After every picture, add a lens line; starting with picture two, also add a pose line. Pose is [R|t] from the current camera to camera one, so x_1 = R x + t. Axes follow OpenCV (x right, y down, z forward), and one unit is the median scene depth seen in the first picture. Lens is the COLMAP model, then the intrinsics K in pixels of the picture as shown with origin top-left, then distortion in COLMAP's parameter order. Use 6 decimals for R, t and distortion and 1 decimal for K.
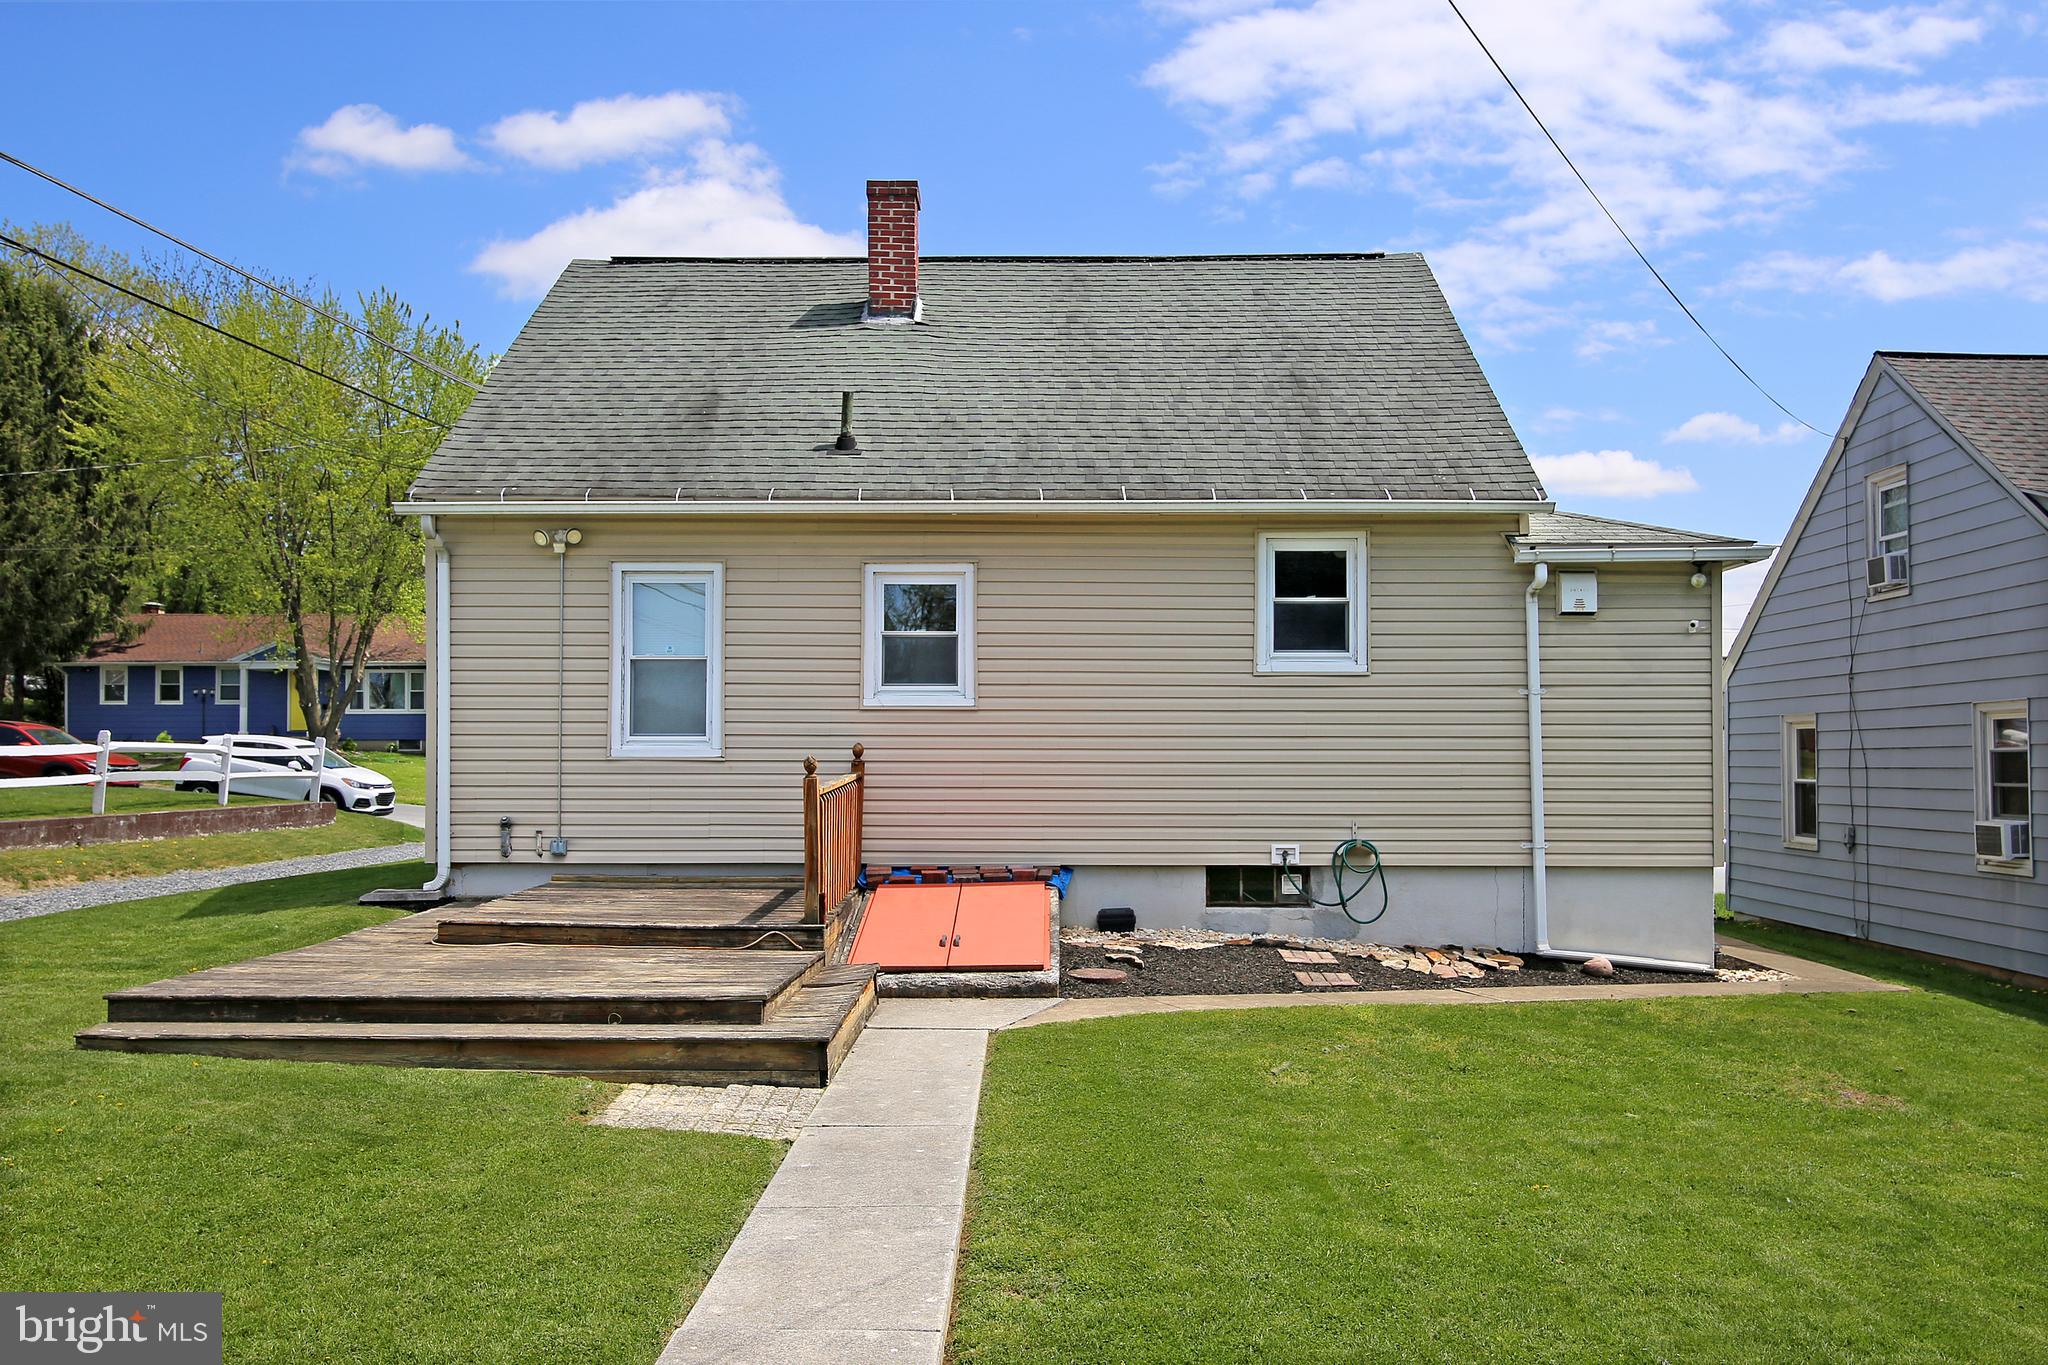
lens RADIAL K [[1644.1, 0, 1025.3], [0, 1644.1, 594.0], [0, 0, 1]] dist [0.002612, 0.000852]
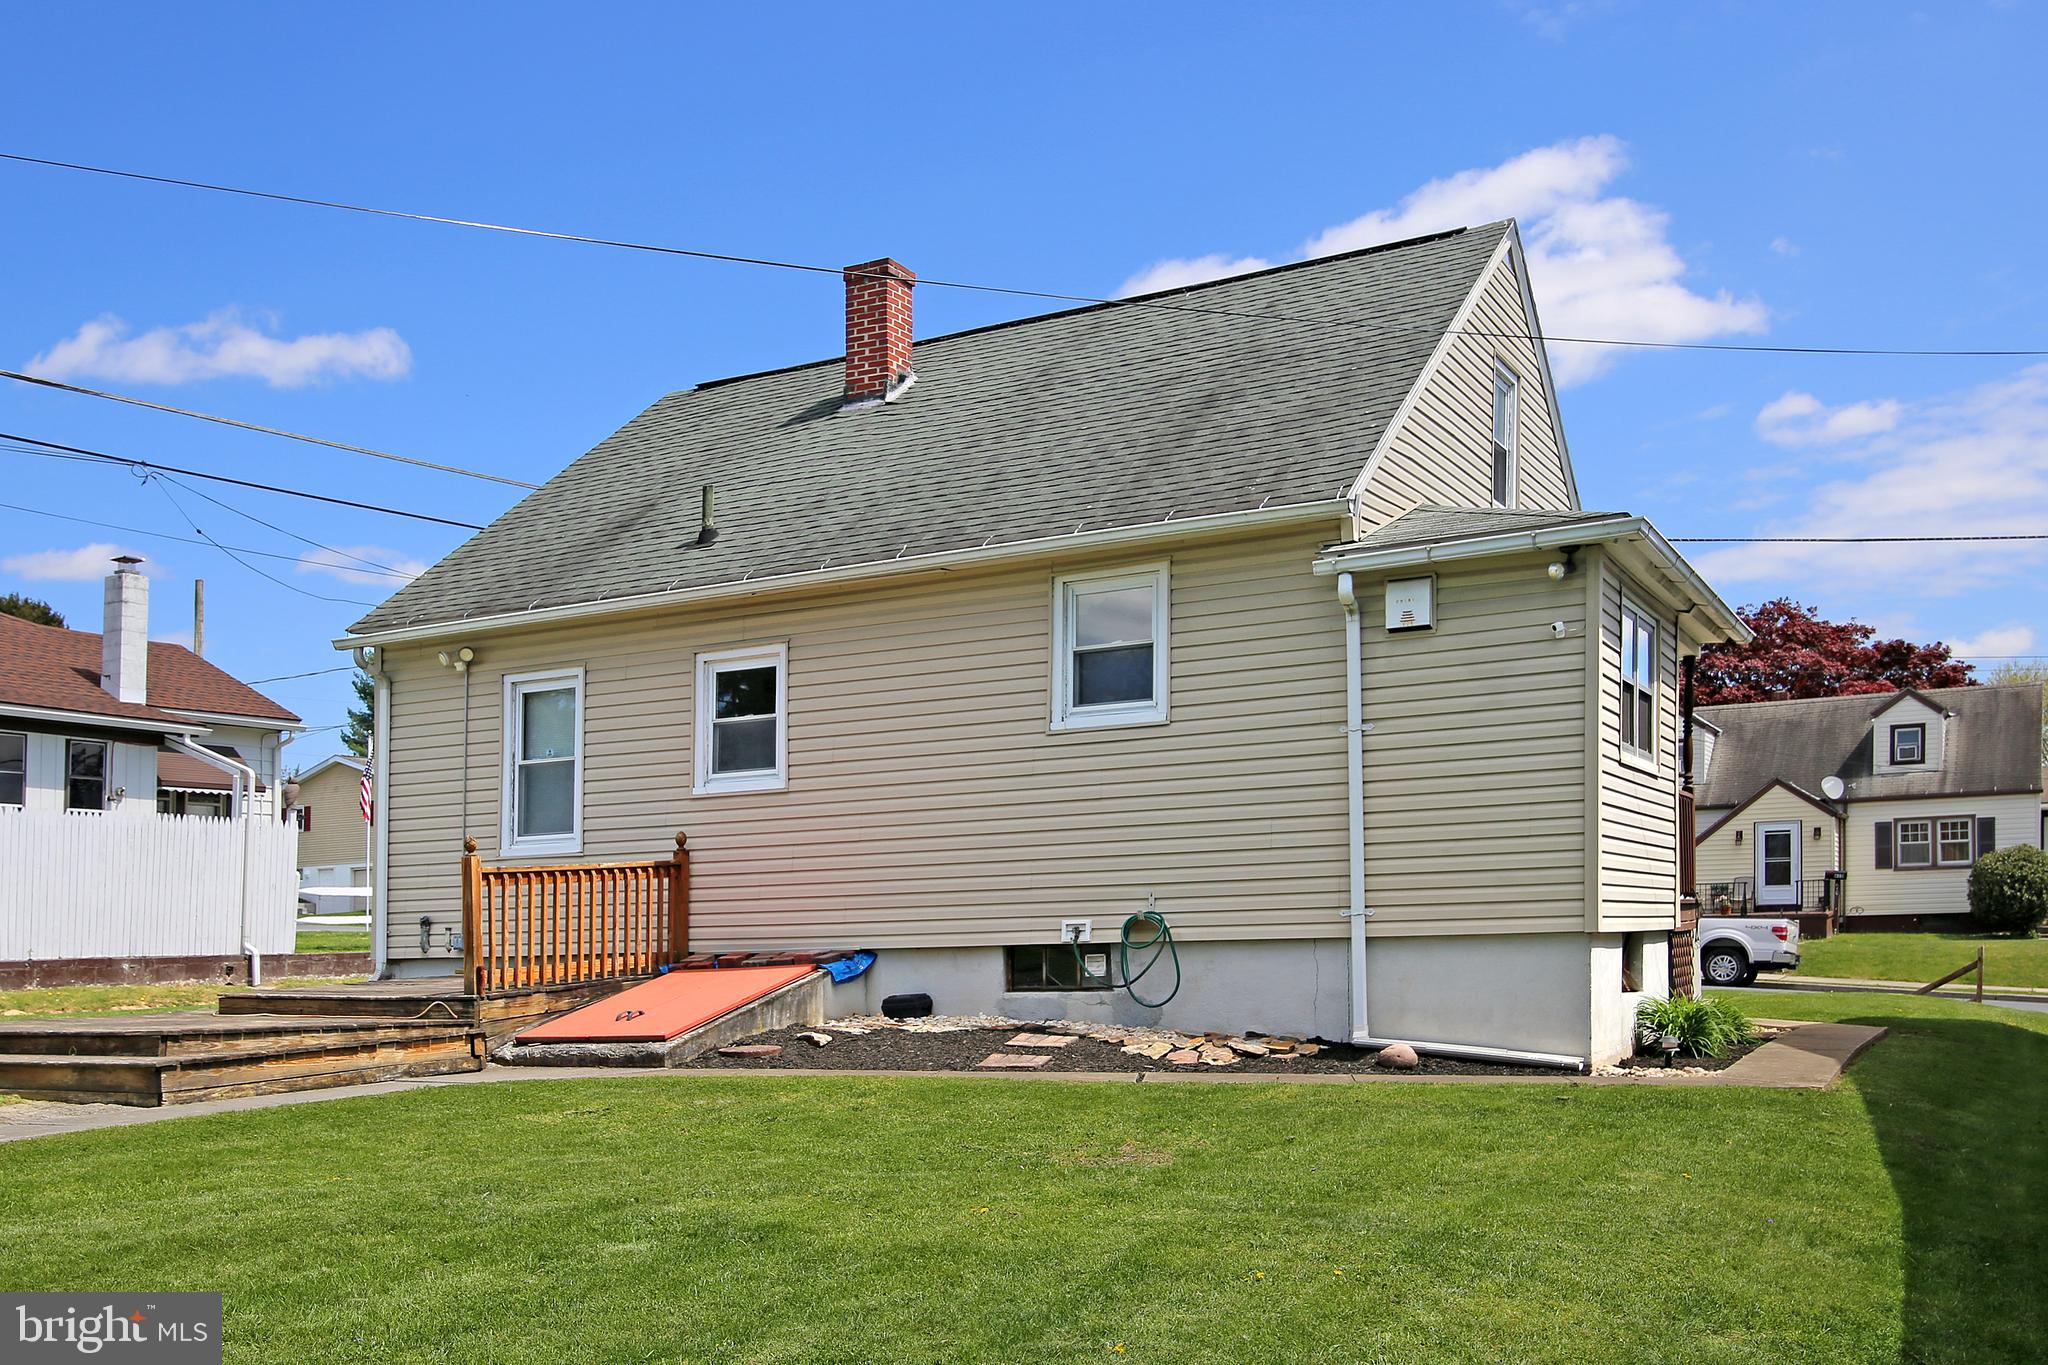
lens RADIAL K [[1863.3, 0, 1024.0], [0, 1863.3, 682.5], [0, 0, 1]] dist [-0.010932, -0.004057]
pose [[0.879750, -0.090918, -0.466662, 0.612398], [0.076819, 0.995831, -0.049195, 0.070956], [0.469189, 0.007431, 0.883066, 0.092640]]
